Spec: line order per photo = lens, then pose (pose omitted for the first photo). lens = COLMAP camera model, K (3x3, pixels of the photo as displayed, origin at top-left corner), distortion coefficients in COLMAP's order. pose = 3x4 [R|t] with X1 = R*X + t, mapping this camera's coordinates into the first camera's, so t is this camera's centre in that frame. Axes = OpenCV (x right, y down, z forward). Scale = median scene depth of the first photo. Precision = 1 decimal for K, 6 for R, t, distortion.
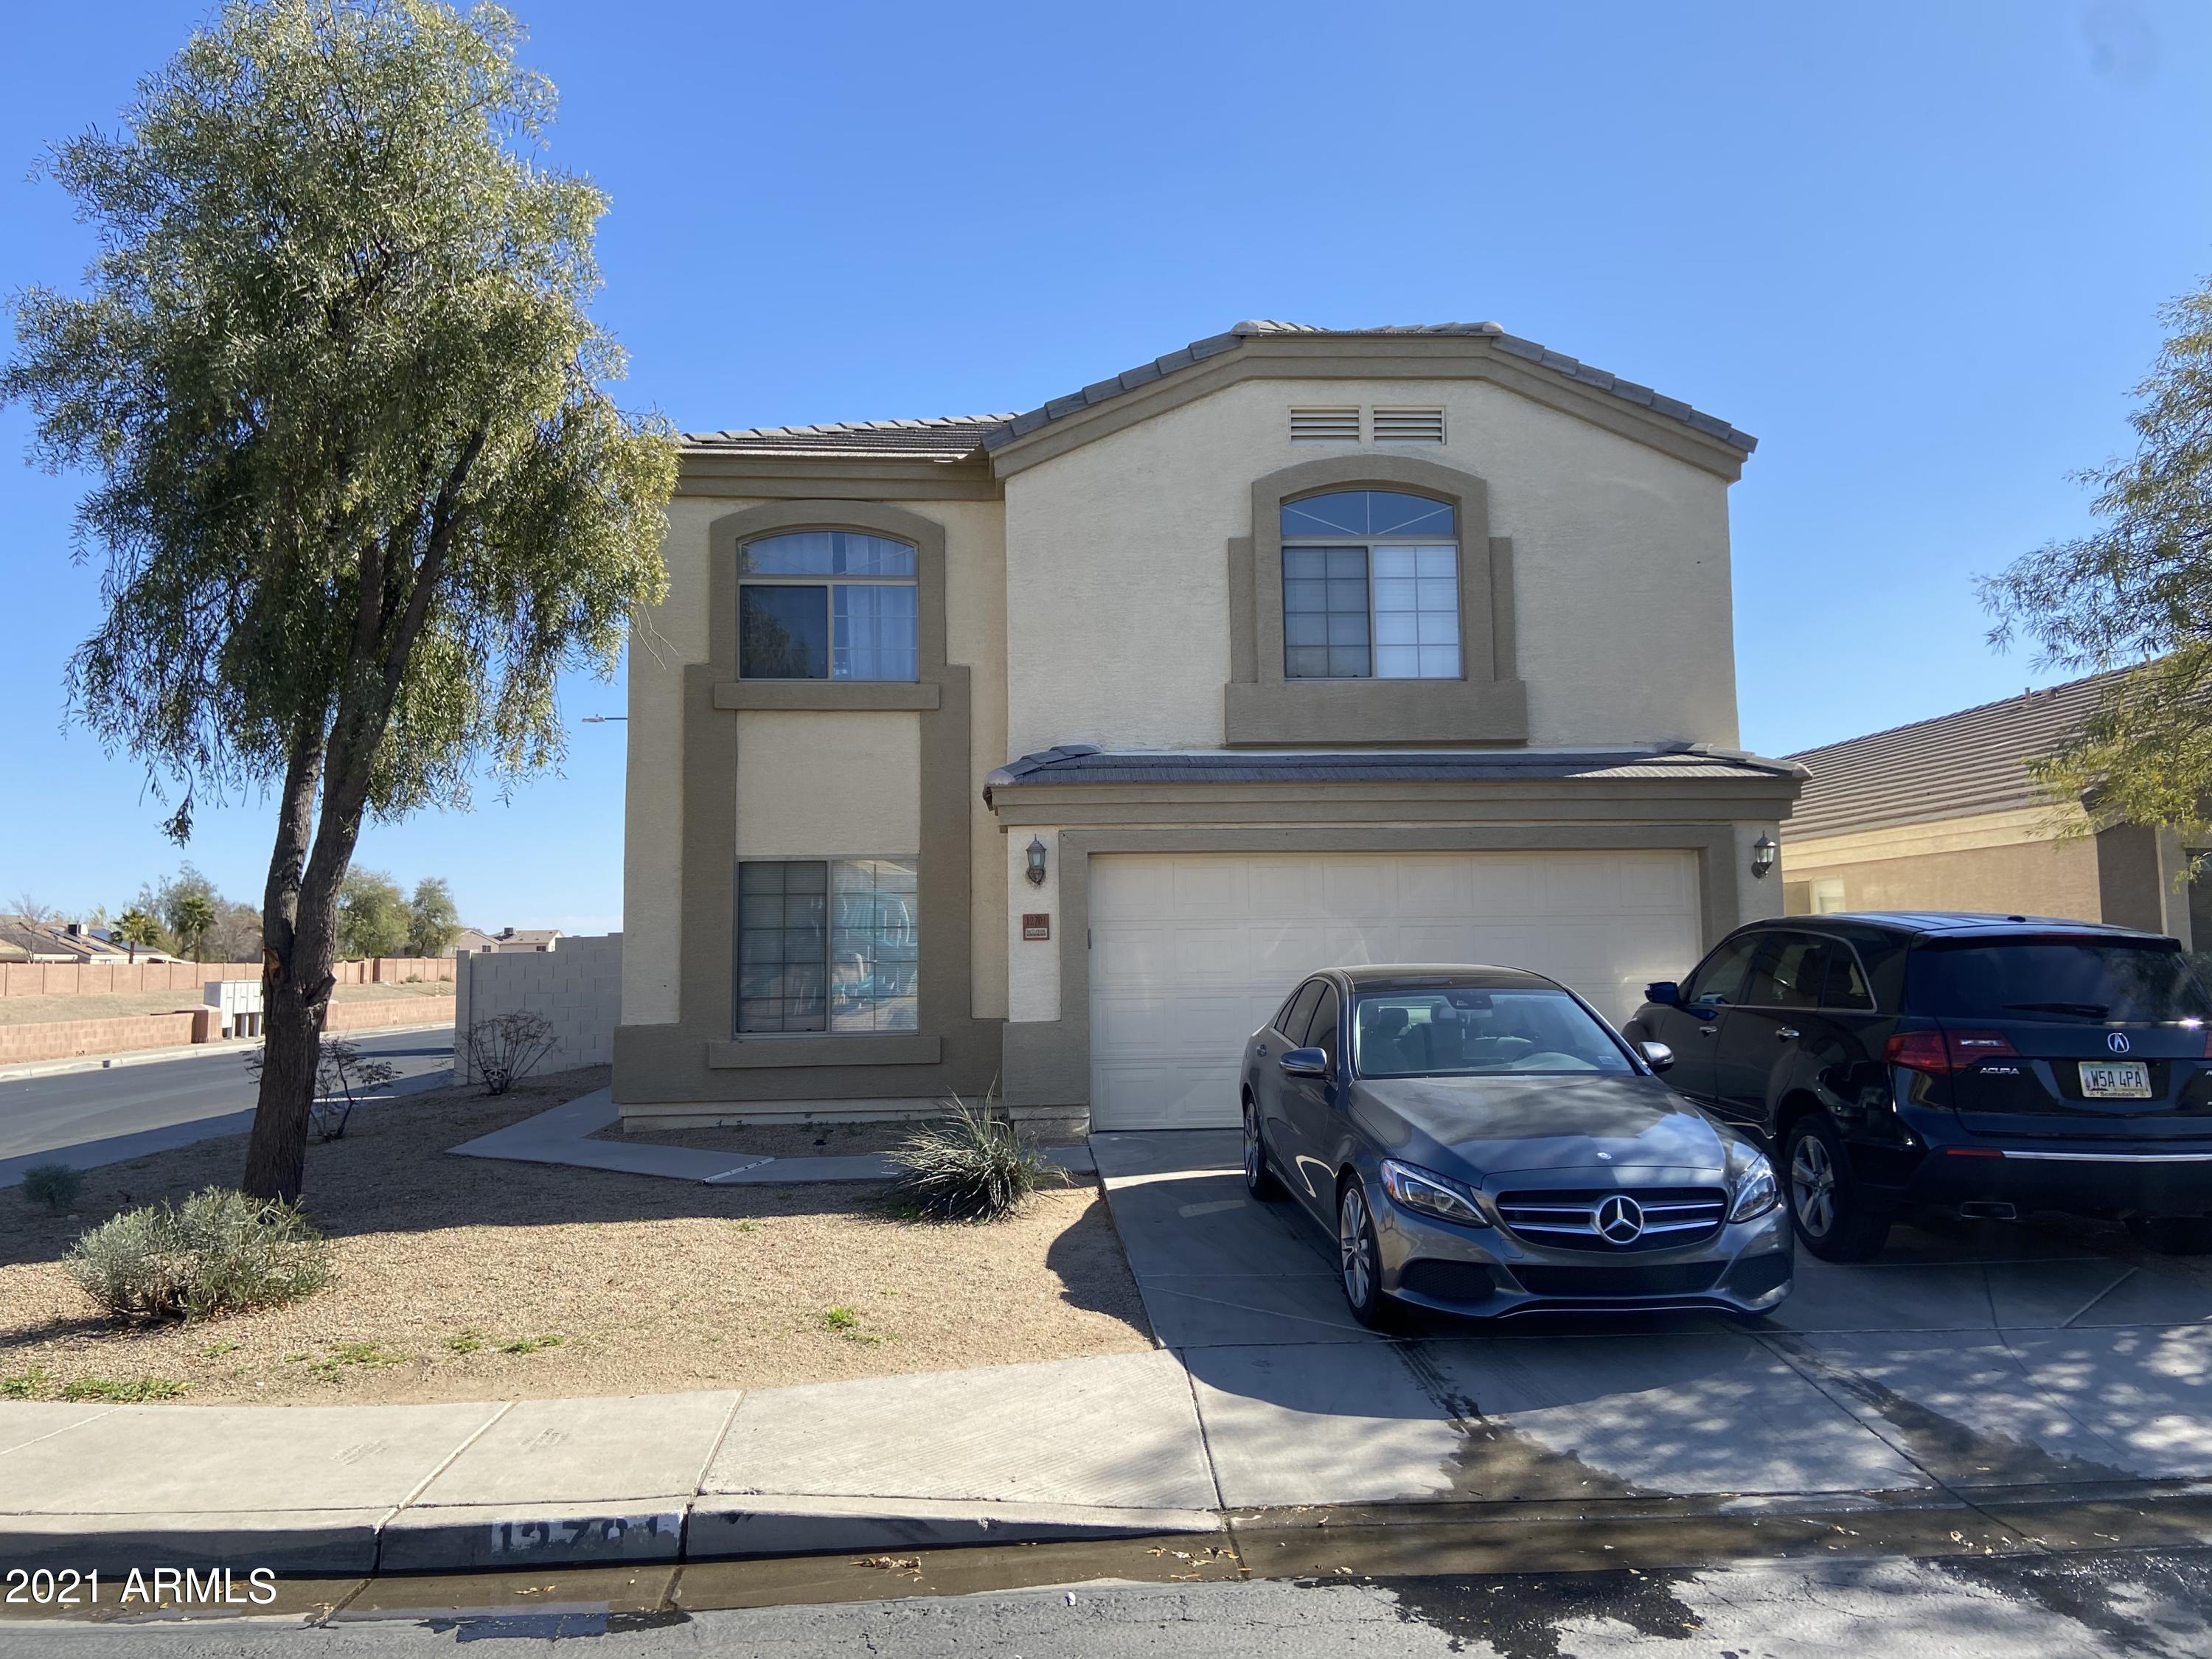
lens RADIAL K [[1656.4, 0, 1106.0], [0, 1656.4, 829.5], [0, 0, 1]] dist [0.131742, -0.169808]
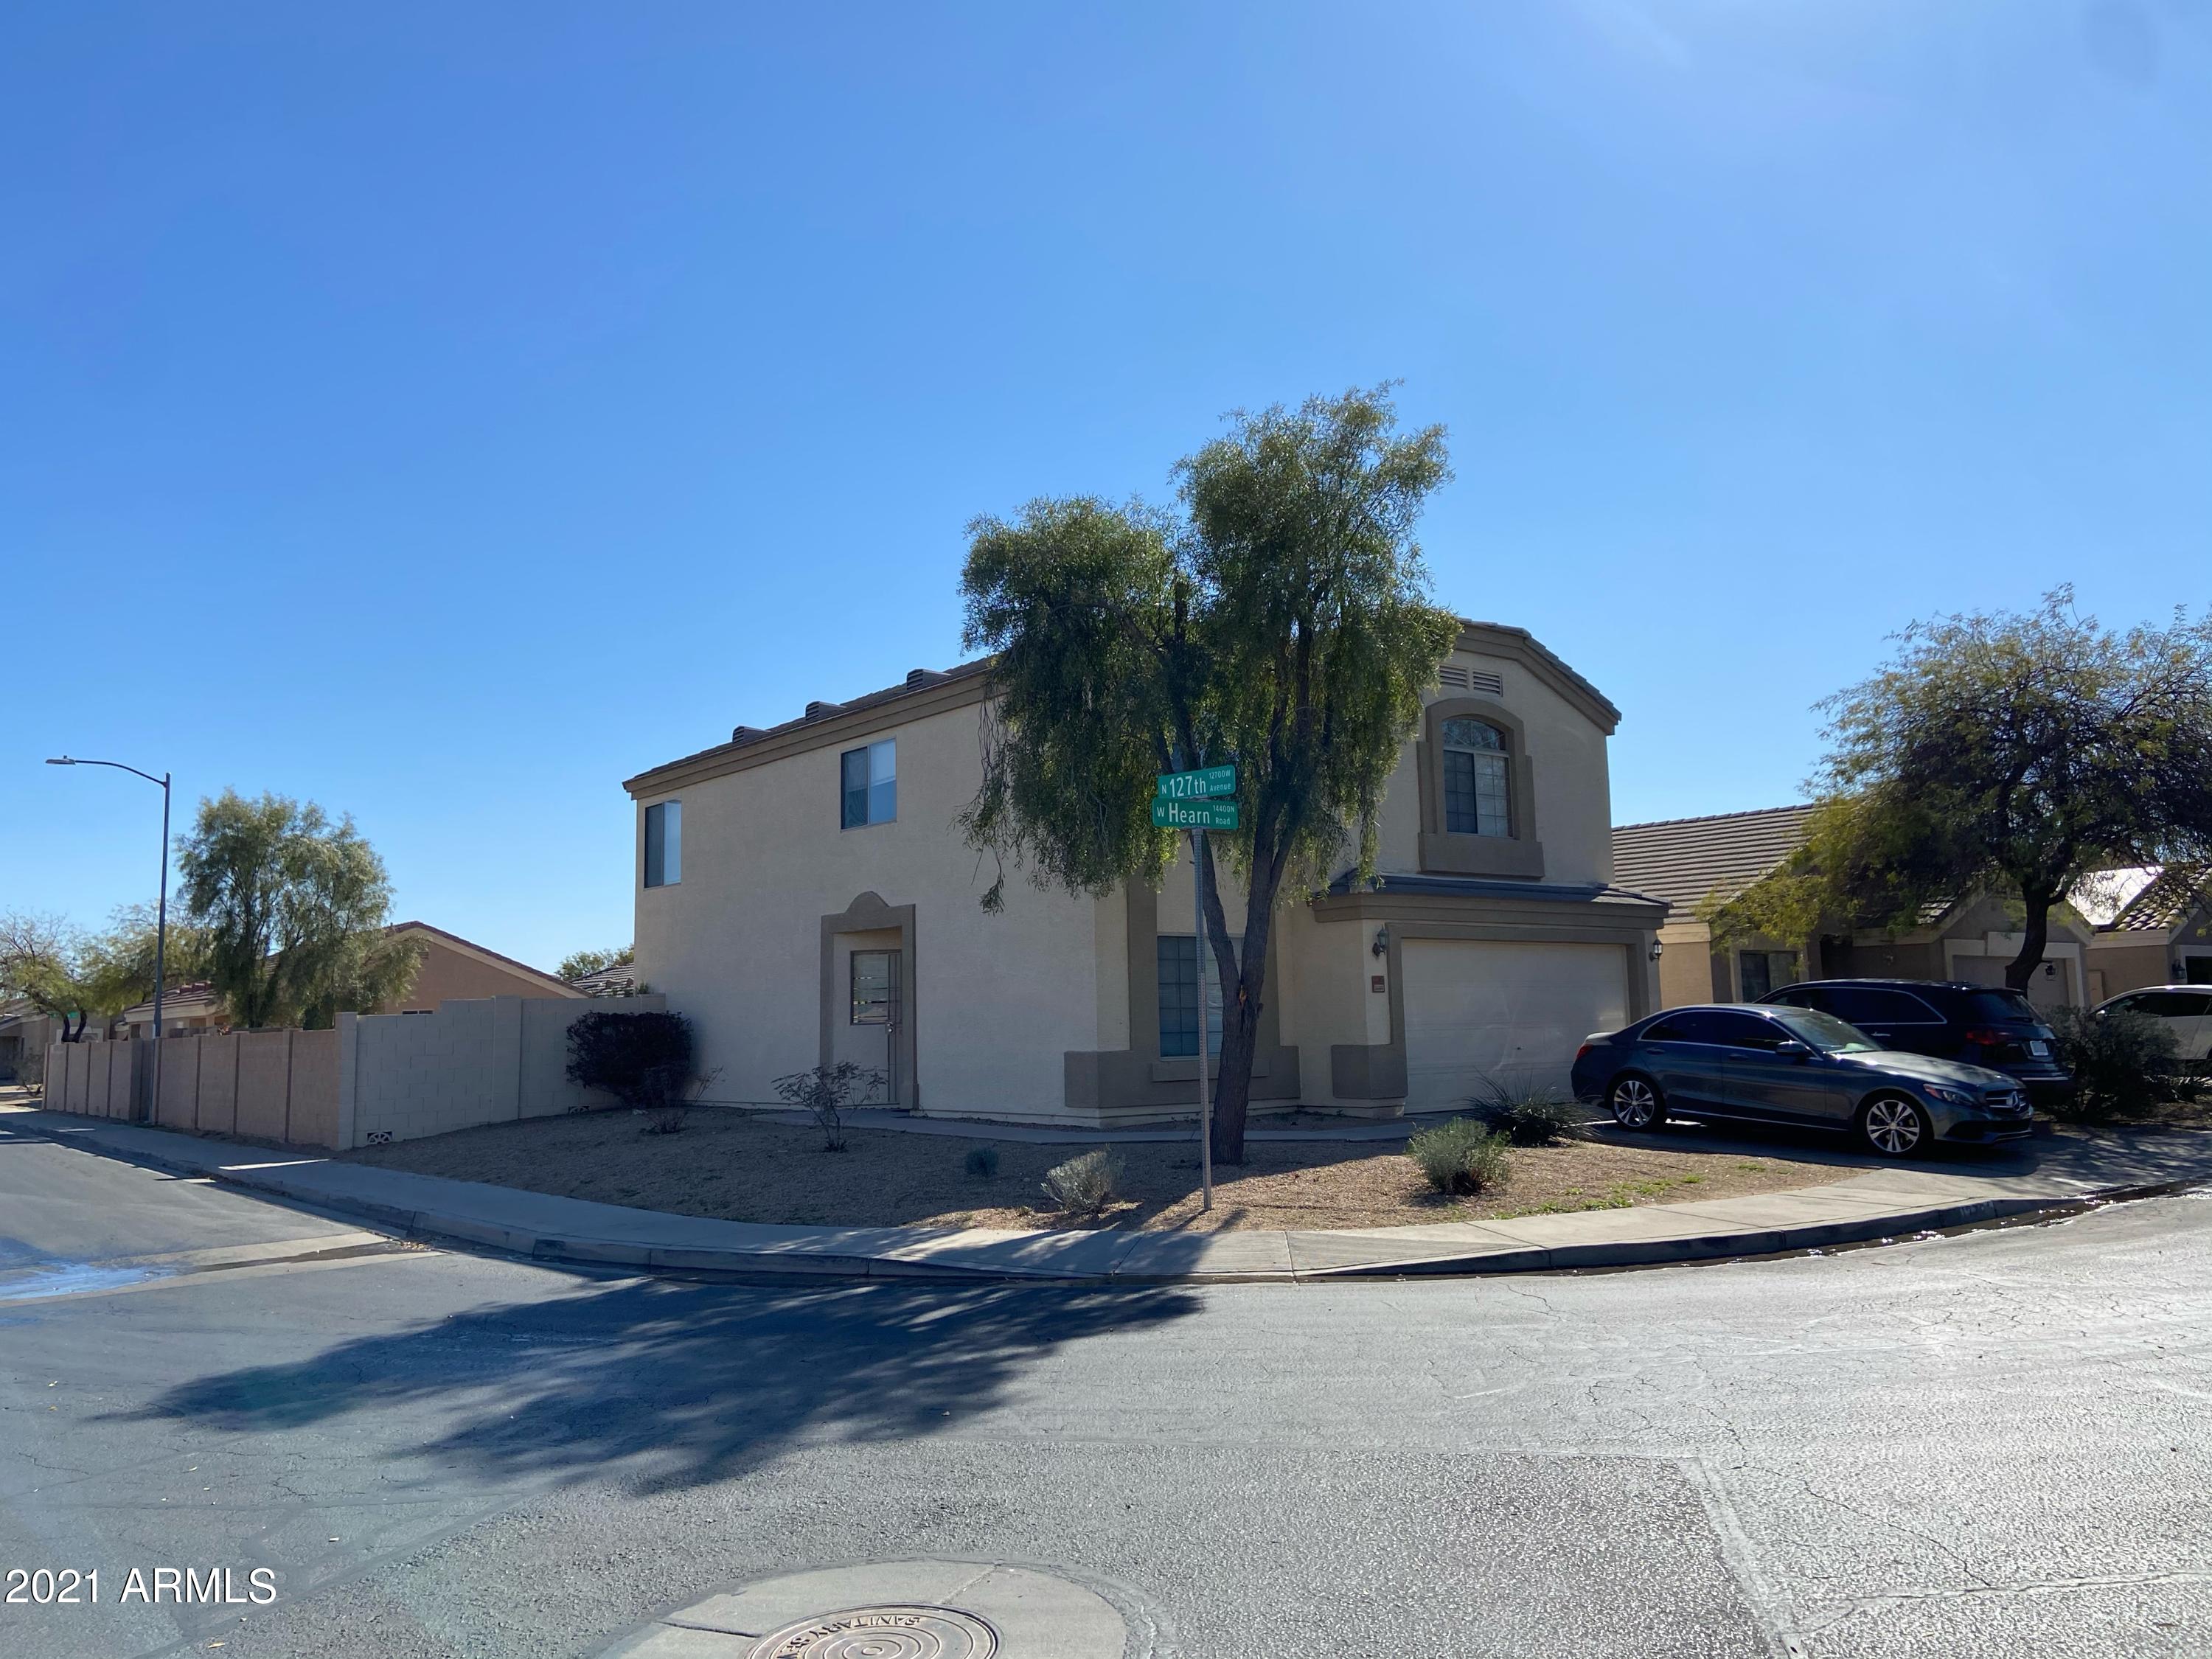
lens RADIAL K [[1656.4, 0, 1106.0], [0, 1656.4, 829.5], [0, 0, 1]] dist [0.131742, -0.169808]
pose [[0.828425, 0.063103, 0.556534, -1.047068], [-0.035104, 0.997529, -0.060852, 0.016400], [-0.558999, 0.030874, 0.828593, -0.150654]]
